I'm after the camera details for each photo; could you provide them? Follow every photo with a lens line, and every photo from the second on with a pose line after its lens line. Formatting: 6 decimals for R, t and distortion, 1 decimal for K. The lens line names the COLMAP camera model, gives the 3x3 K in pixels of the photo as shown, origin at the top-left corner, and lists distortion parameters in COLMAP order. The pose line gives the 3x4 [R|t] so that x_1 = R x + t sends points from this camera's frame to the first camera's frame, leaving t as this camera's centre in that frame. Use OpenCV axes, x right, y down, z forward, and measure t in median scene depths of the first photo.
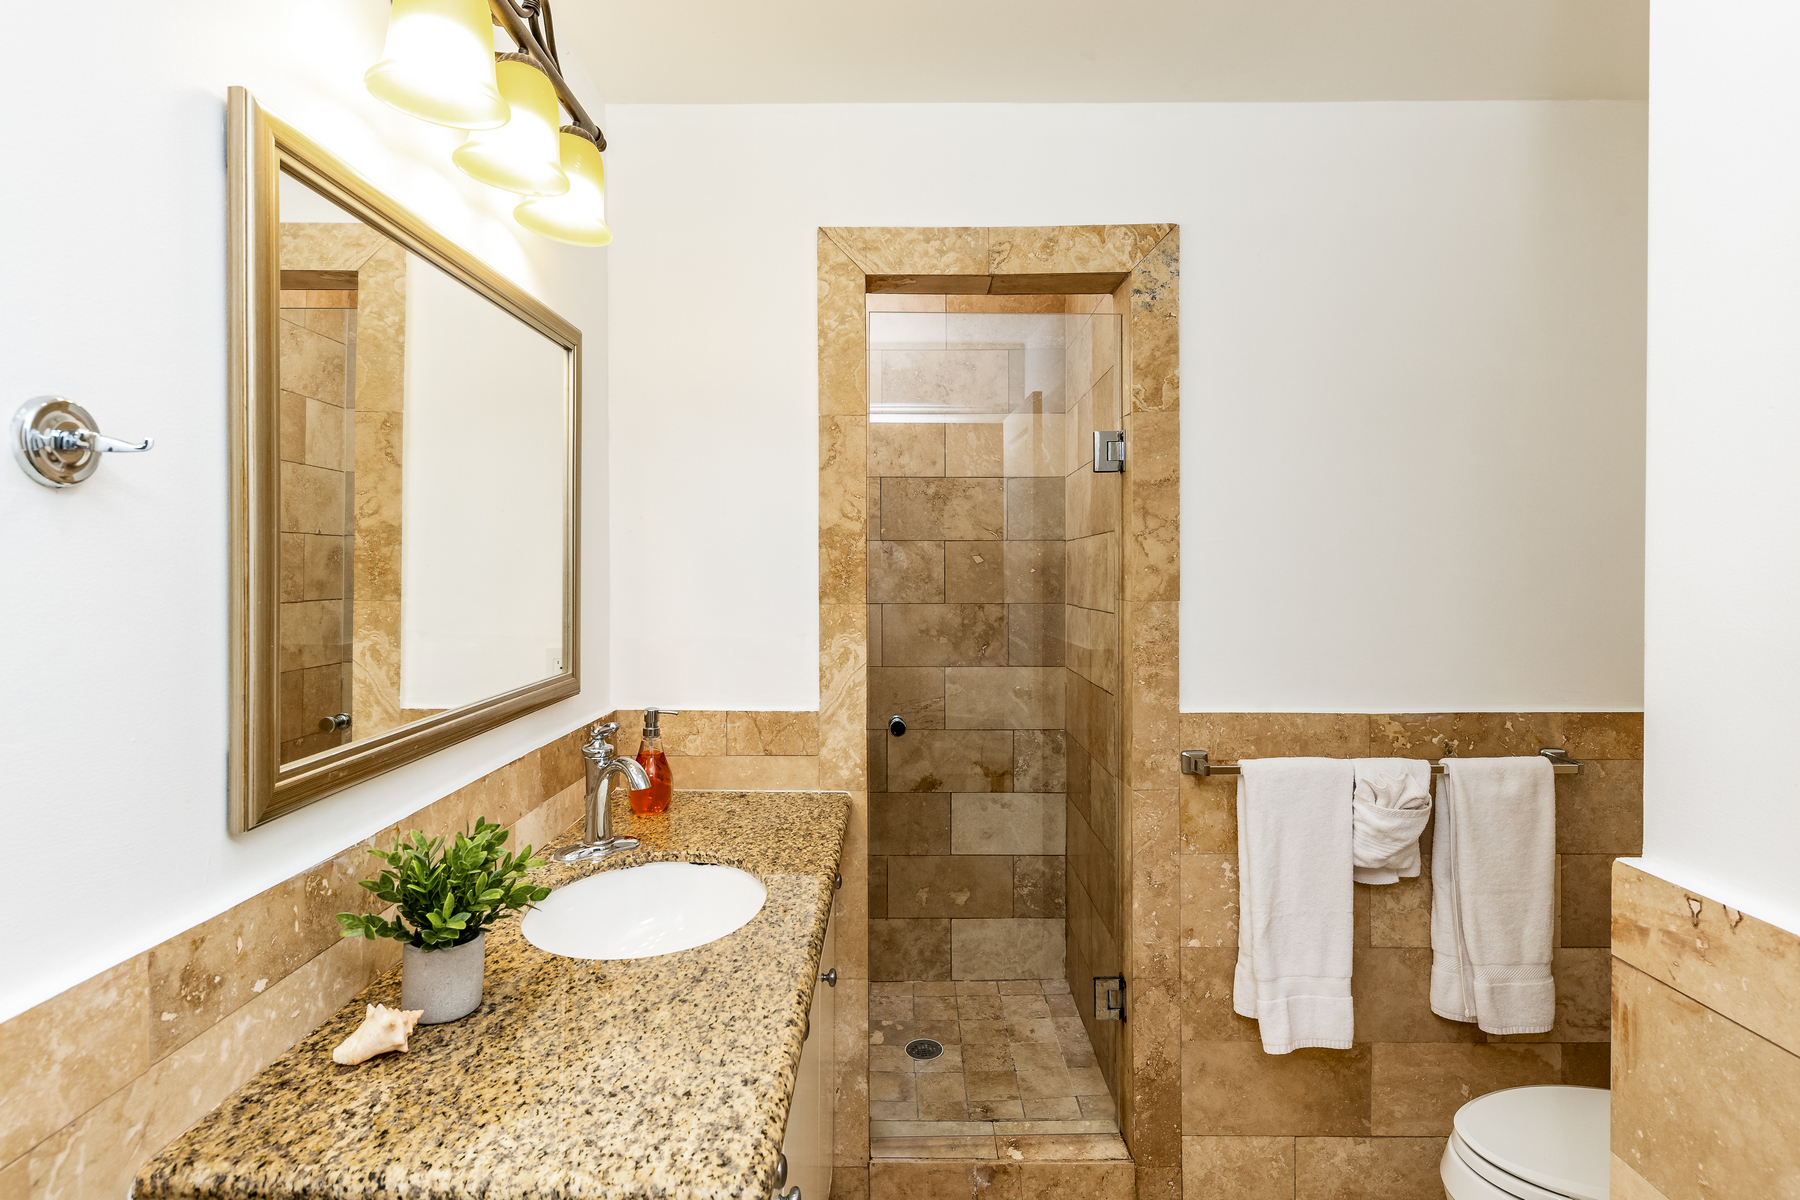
lens RADIAL K [[919.0, 0, 899.4], [0, 919.0, 566.7], [0, 0, 1]] dist [0.019448, -0.011143]
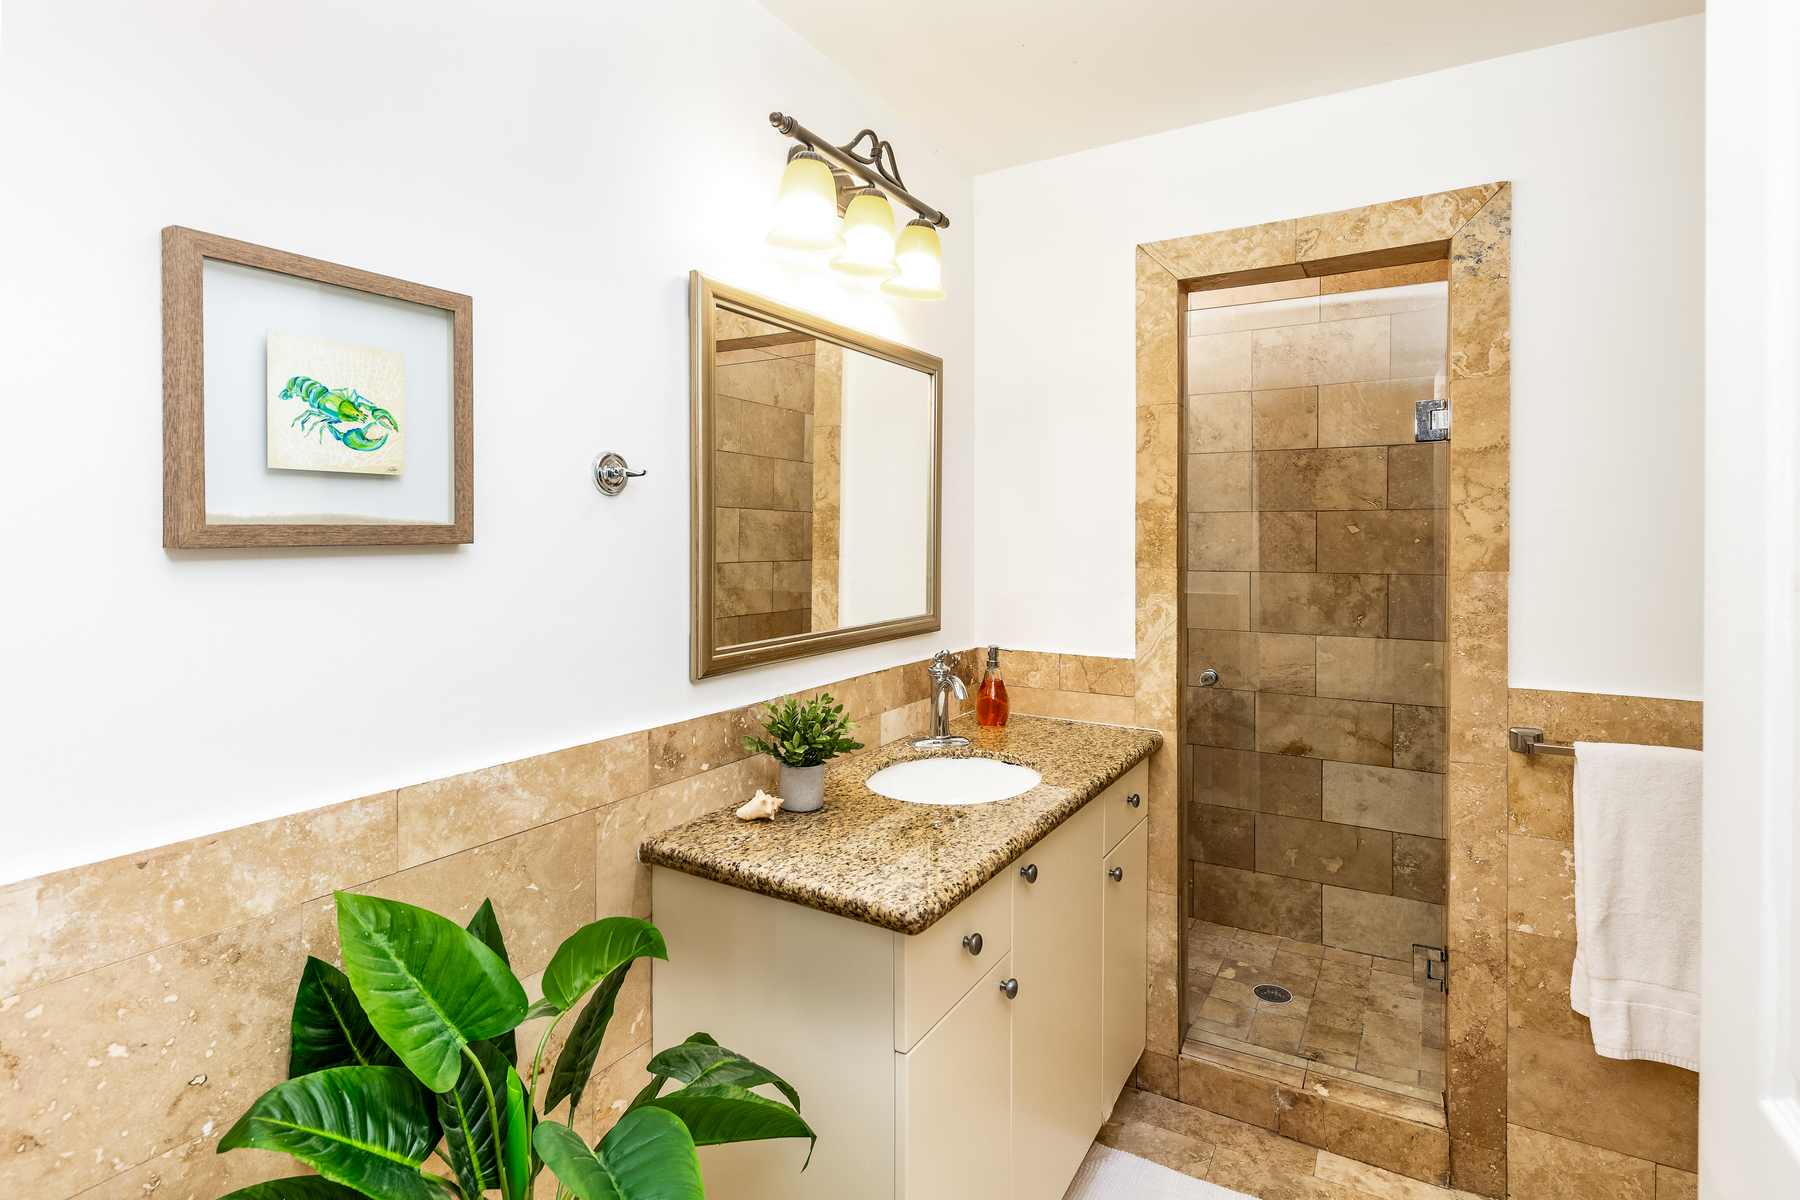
lens RADIAL K [[909.5, 0, 898.7], [0, 909.5, 542.0], [0, 0, 1]] dist [0.019438, -0.011072]
pose [[0.862800, 0.004683, -0.505524, 0.238056], [-0.002351, 0.999983, 0.005250, 0.002604], [0.505540, -0.003341, 0.862797, -0.151107]]
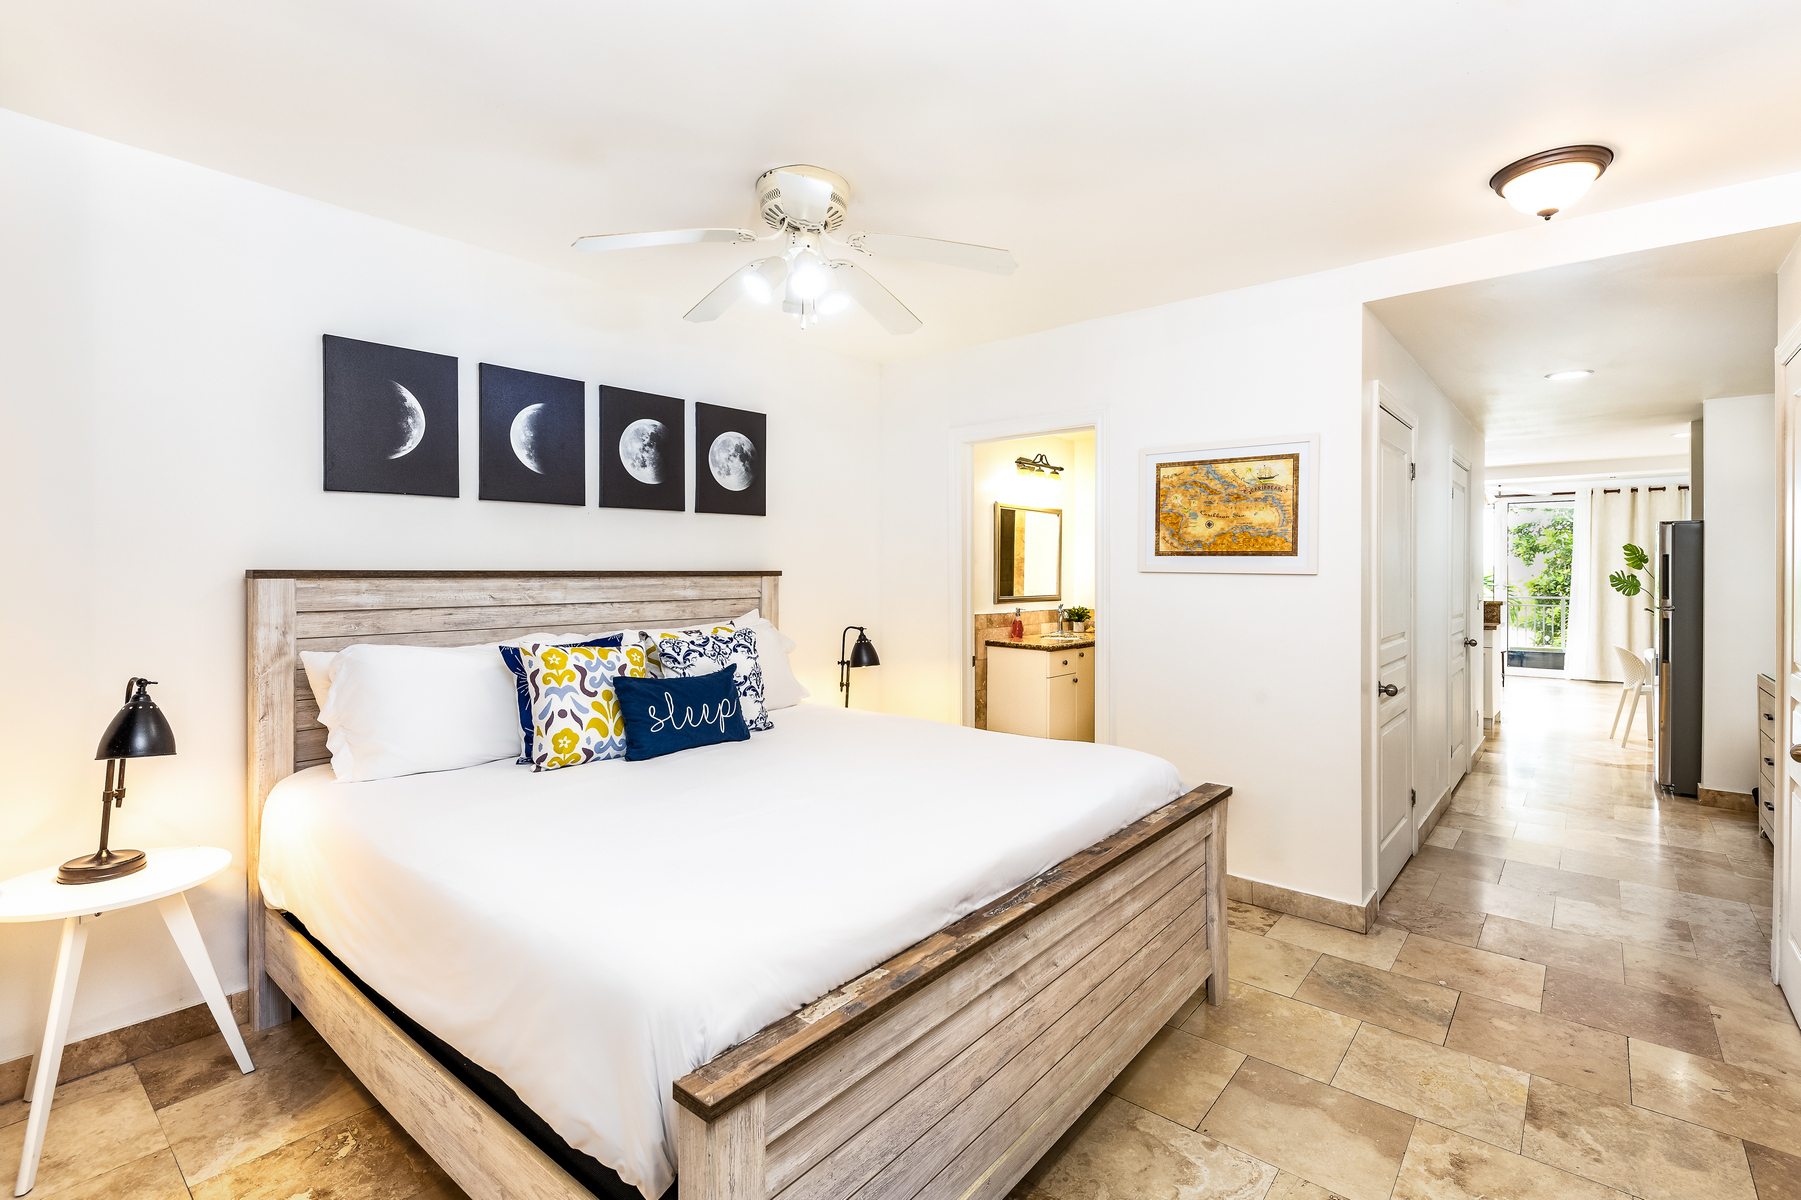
lens RADIAL K [[827.7, 0, 904.8], [0, 827.7, 575.0], [0, 0, 1]] dist [0.001100, 0.000341]
pose [[0.768885, 0.005295, -0.639365, 1.264667], [-0.006219, 0.999980, 0.000802, 0.027753], [0.639356, 0.003360, 0.768903, -1.943845]]
